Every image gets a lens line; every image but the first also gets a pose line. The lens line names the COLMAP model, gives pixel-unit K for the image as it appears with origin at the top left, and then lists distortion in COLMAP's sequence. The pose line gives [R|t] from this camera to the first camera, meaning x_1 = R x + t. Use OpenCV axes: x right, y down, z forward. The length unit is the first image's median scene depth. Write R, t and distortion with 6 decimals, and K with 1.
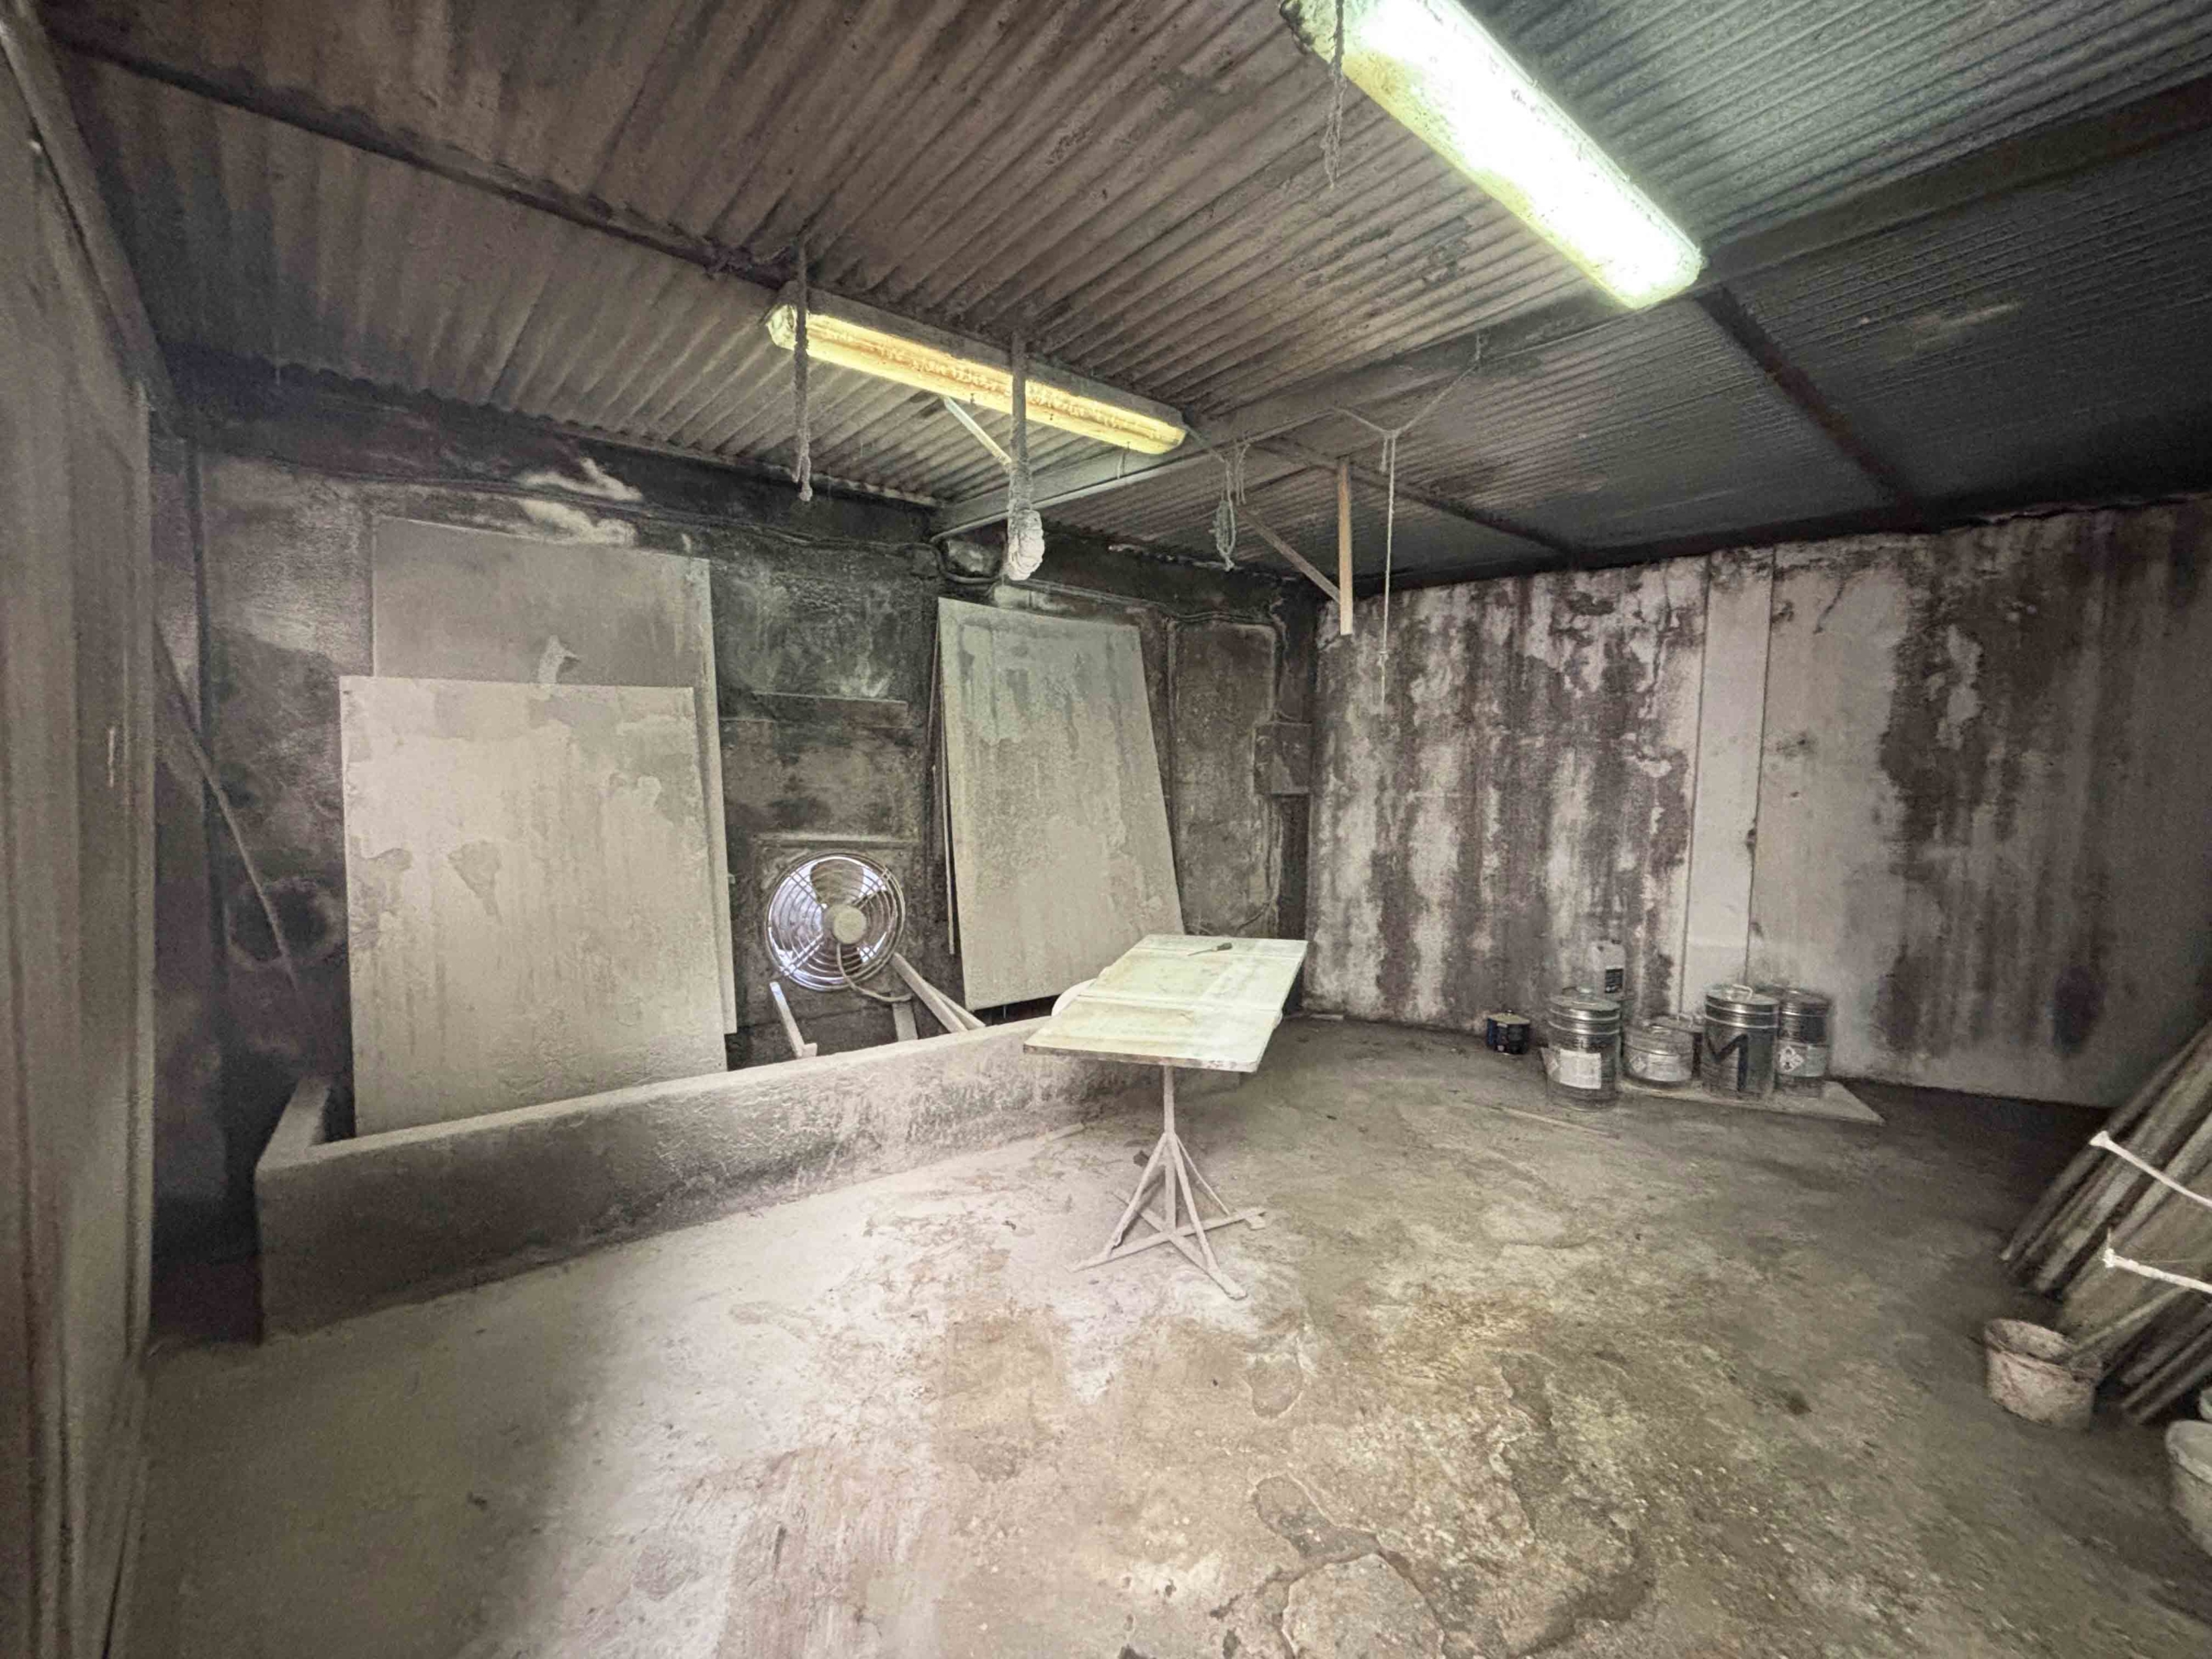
lens RADIAL K [[890.4, 0, 1113.8], [0, 890.4, 833.5], [0, 0, 1]] dist [0.000035, 0.000693]
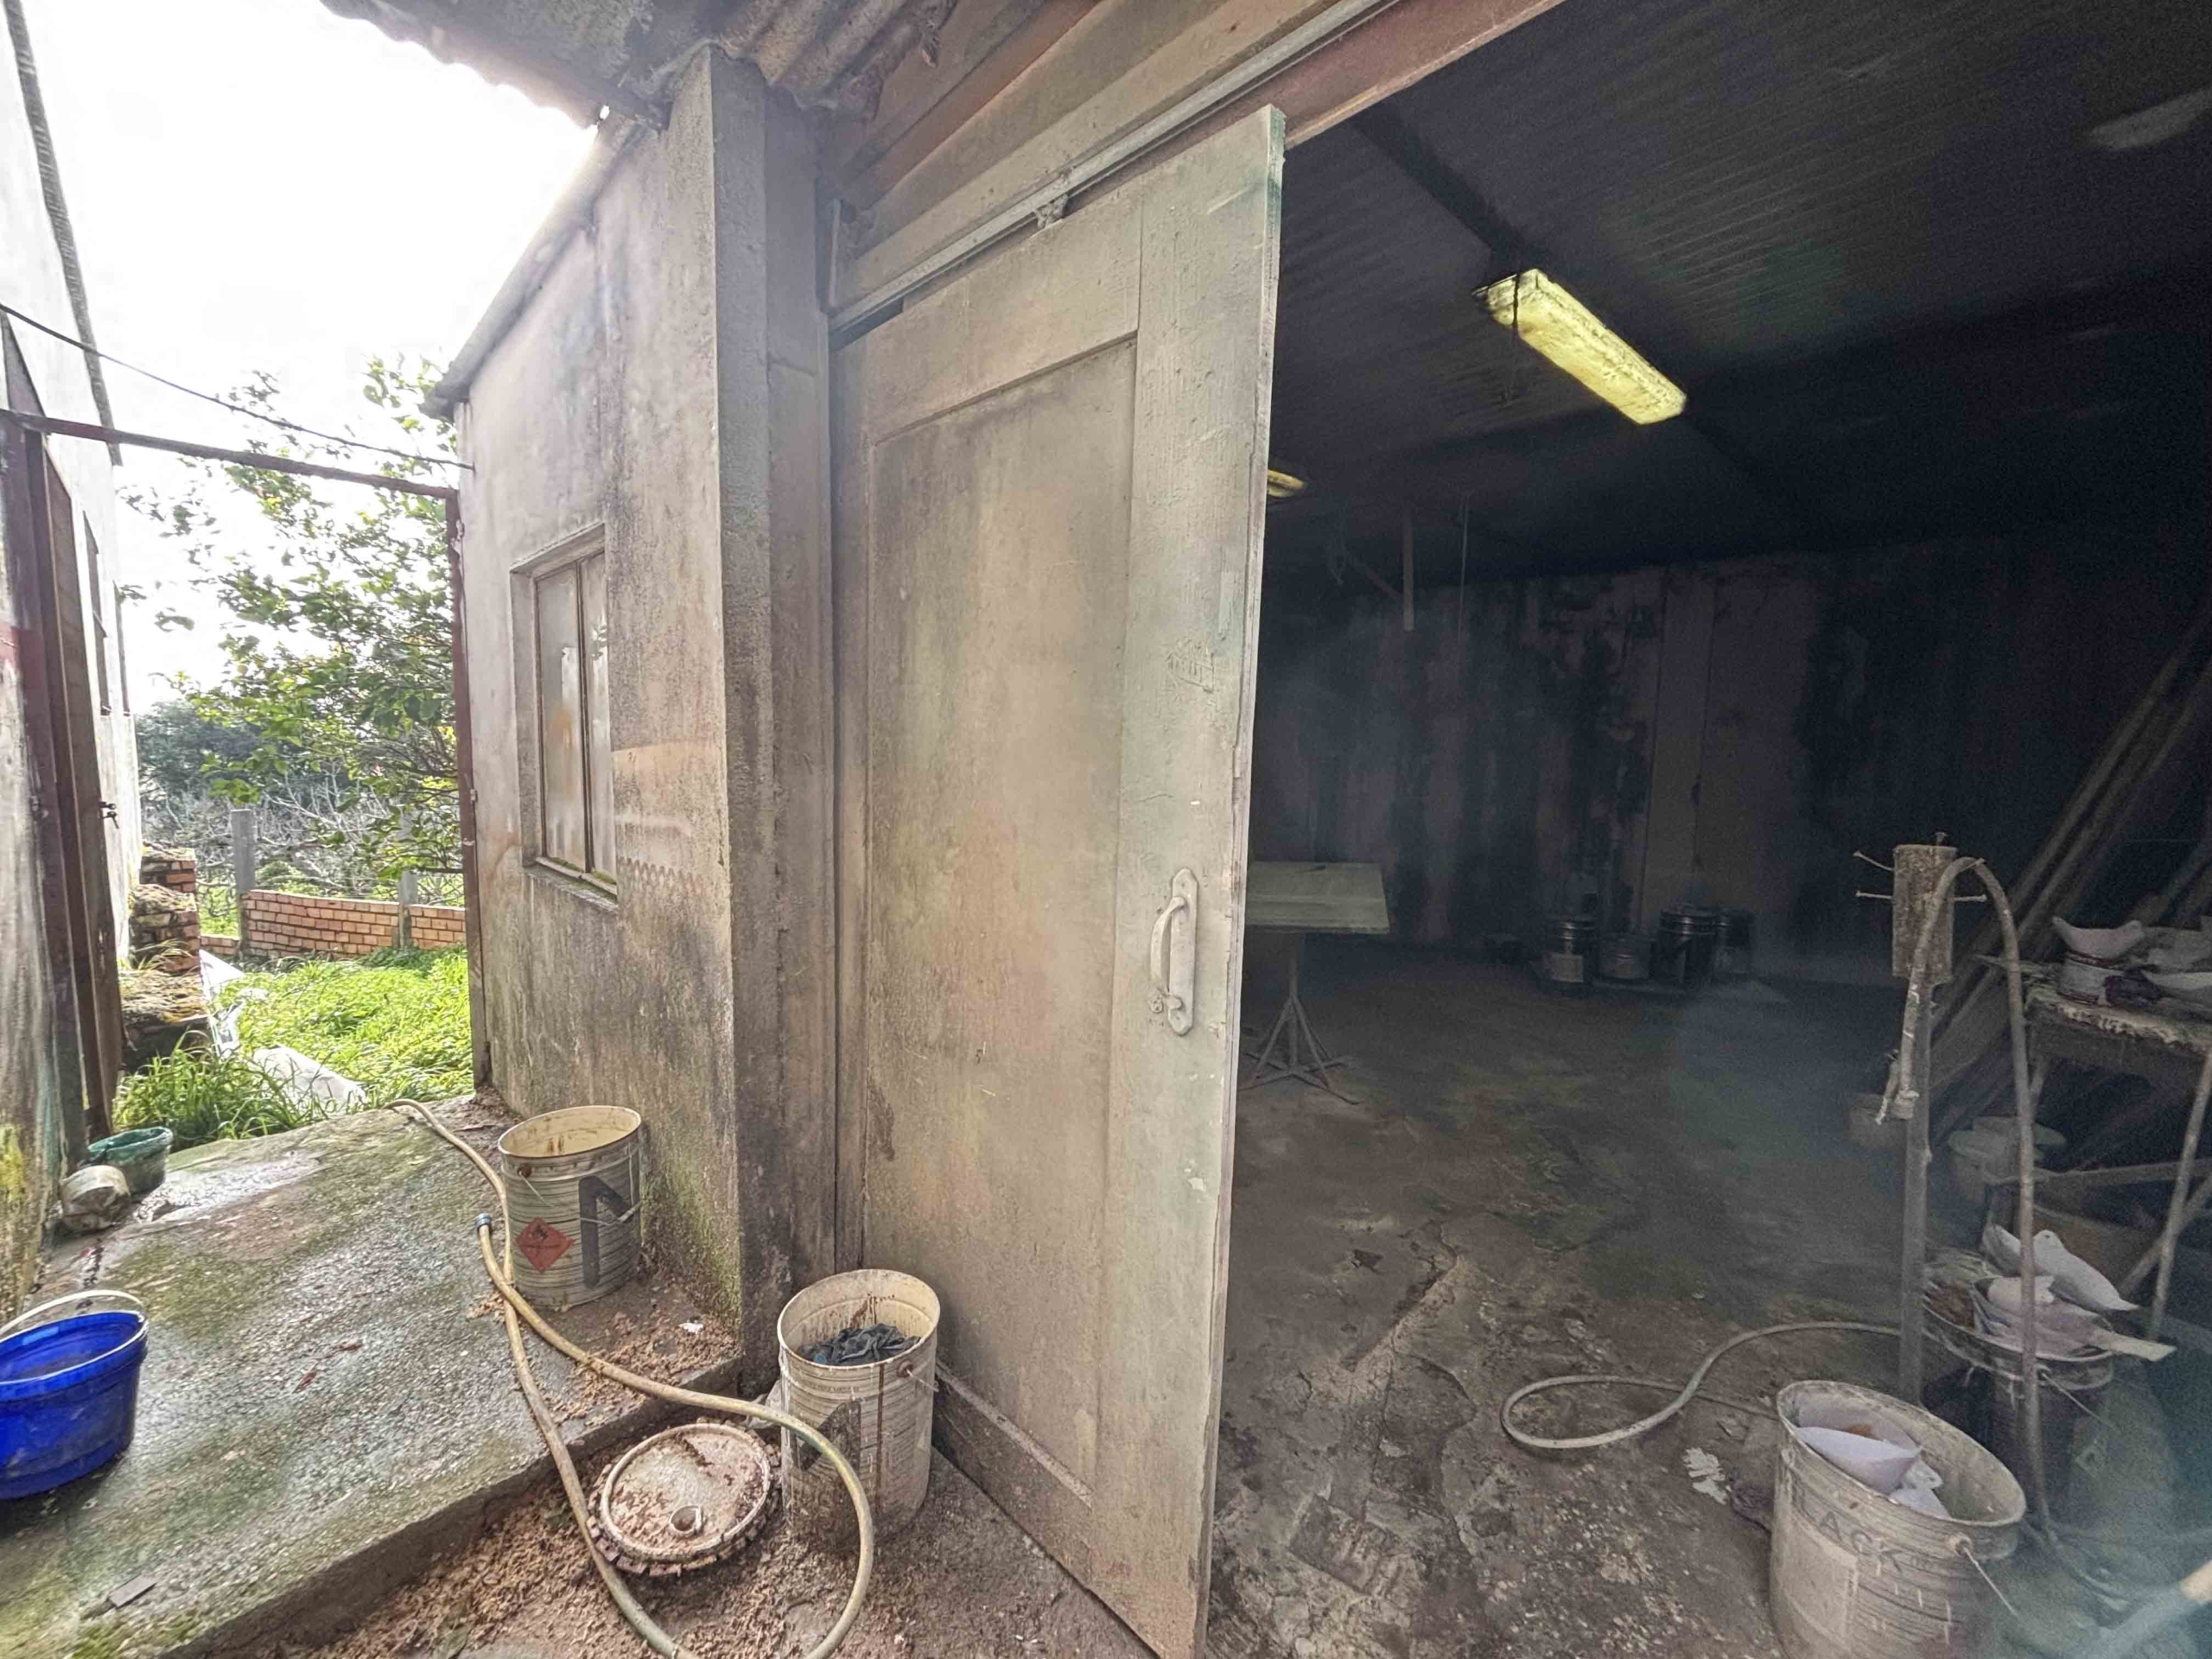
lens RADIAL K [[890.4, 0, 1115.8], [0, 890.4, 828.5], [0, 0, 1]] dist [0.000035, 0.000693]
pose [[0.998305, -0.003507, 0.058101, -0.172320], [0.001990, 0.999656, 0.026153, 0.023246], [-0.058173, -0.025993, 0.997968, -0.206896]]
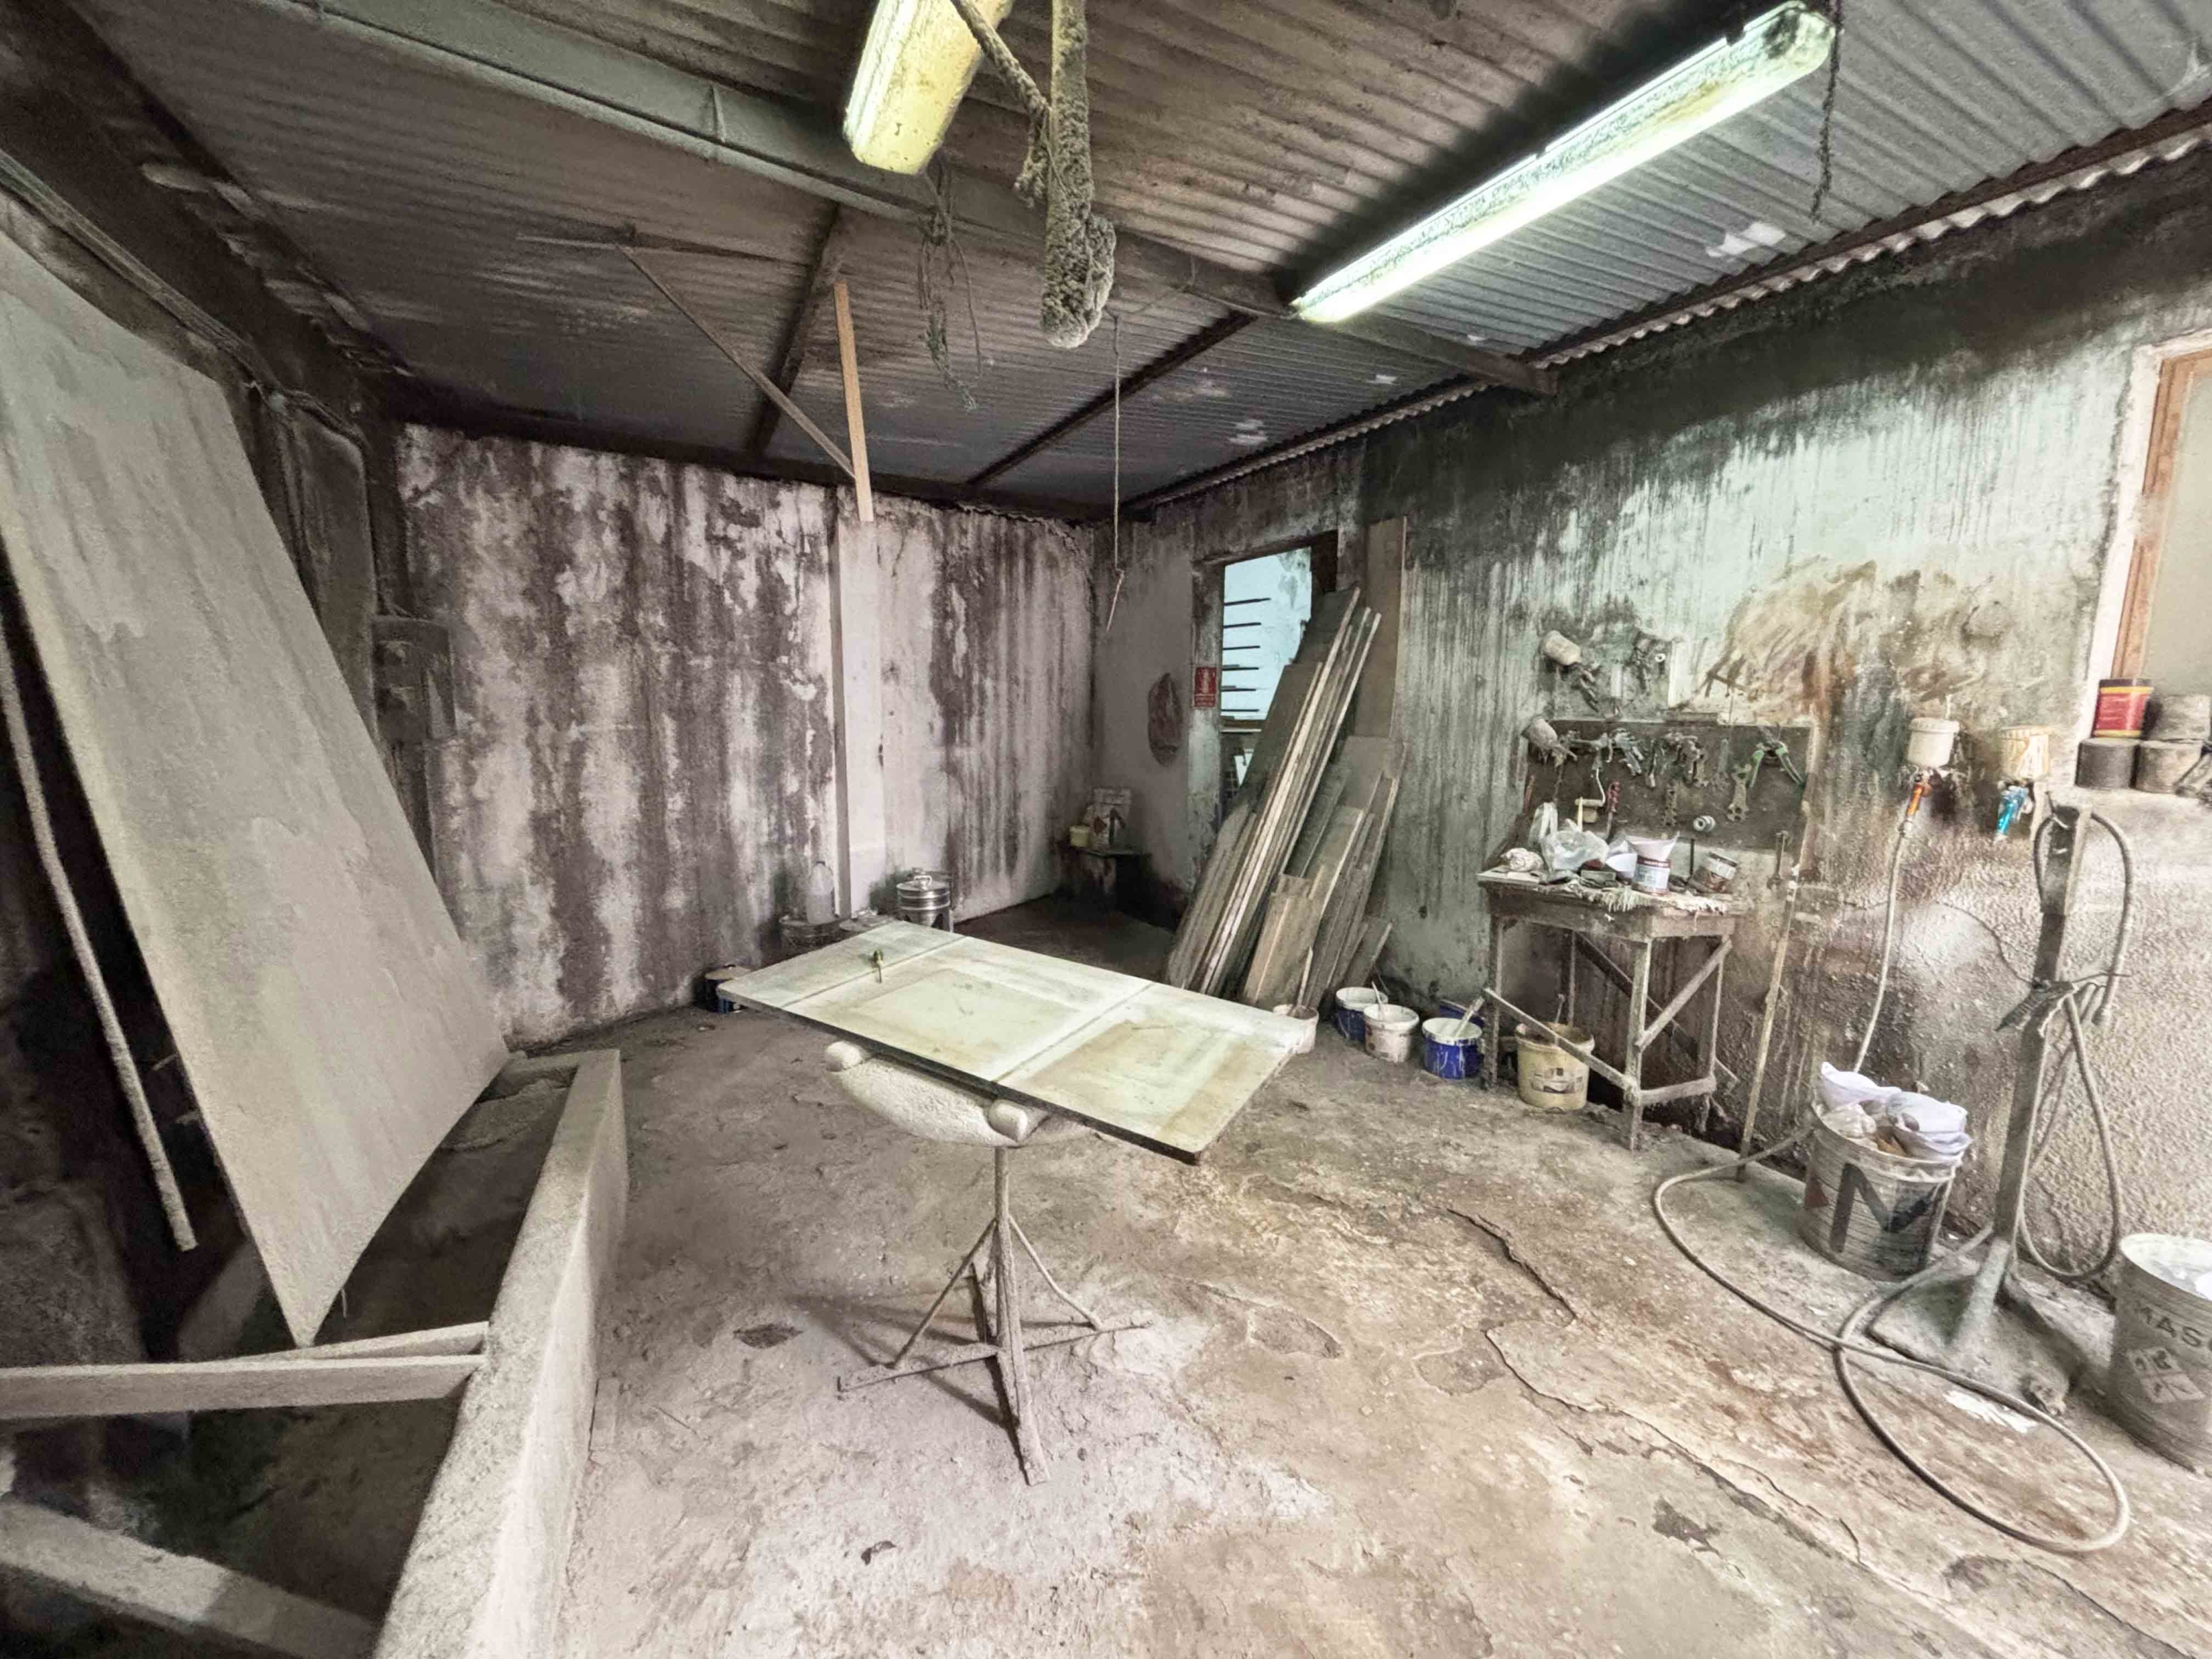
lens RADIAL K [[890.4, 0, 1092.3], [0, 890.4, 832.1], [0, 0, 1]] dist [0.000035, 0.000693]
pose [[0.211821, -0.161011, 0.963954, -0.333841], [0.073666, 0.986160, 0.148533, -0.040964], [-0.974528, 0.039548, 0.220751, 0.450052]]
